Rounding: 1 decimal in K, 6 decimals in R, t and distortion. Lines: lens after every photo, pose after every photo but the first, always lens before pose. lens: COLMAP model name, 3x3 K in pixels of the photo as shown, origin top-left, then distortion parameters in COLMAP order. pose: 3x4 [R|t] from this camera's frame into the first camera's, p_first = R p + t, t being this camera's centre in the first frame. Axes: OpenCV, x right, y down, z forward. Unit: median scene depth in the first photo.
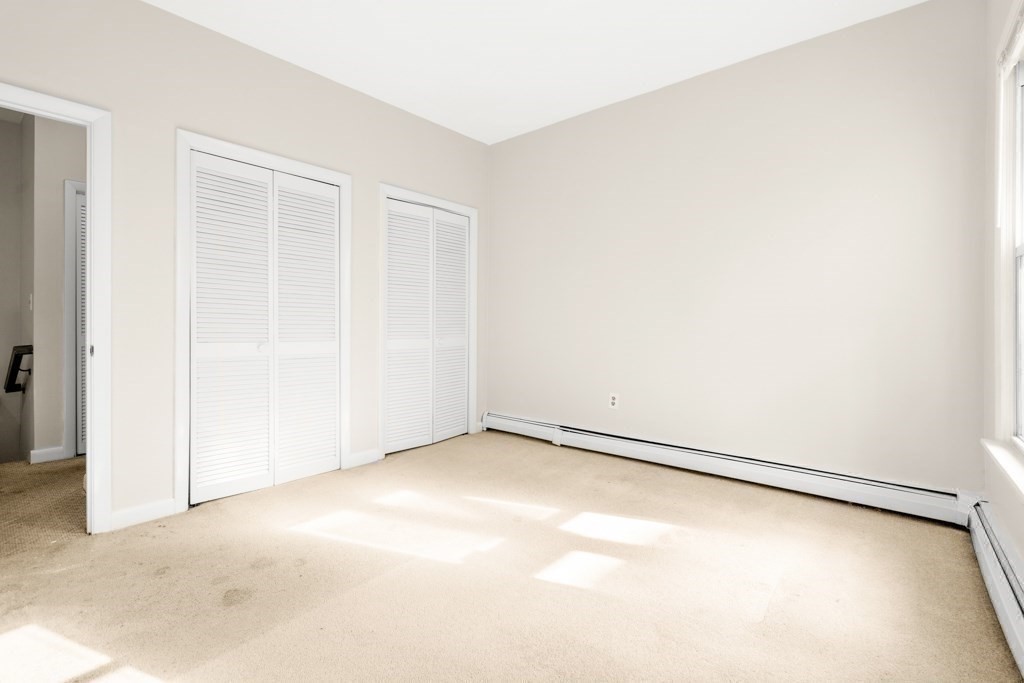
lens RADIAL K [[474.0, 0, 509.9], [0, 474.0, 331.0], [0, 0, 1]] dist [-0.013895, 0.007595]
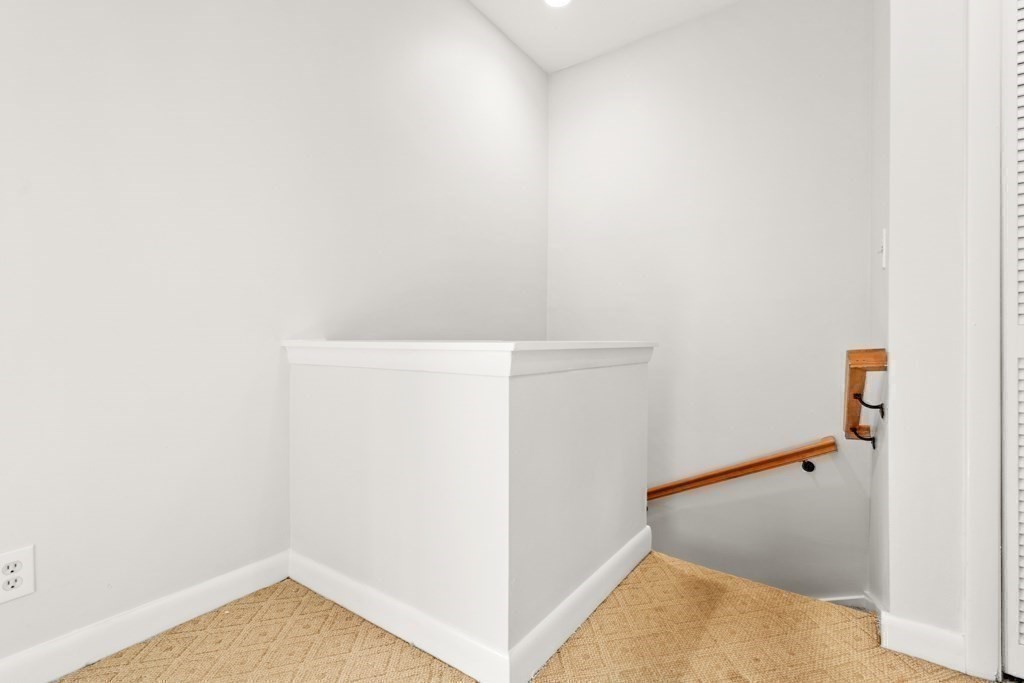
lens RADIAL K [[474.0, 0, 509.9], [0, 474.0, 331.0], [0, 0, 1]] dist [-0.013895, 0.007595]
pose [[0.084505, -0.010337, -0.996369, -0.630778], [-0.007743, 0.999909, -0.011030, 0.021220], [0.996393, 0.008647, 0.084417, 0.636804]]
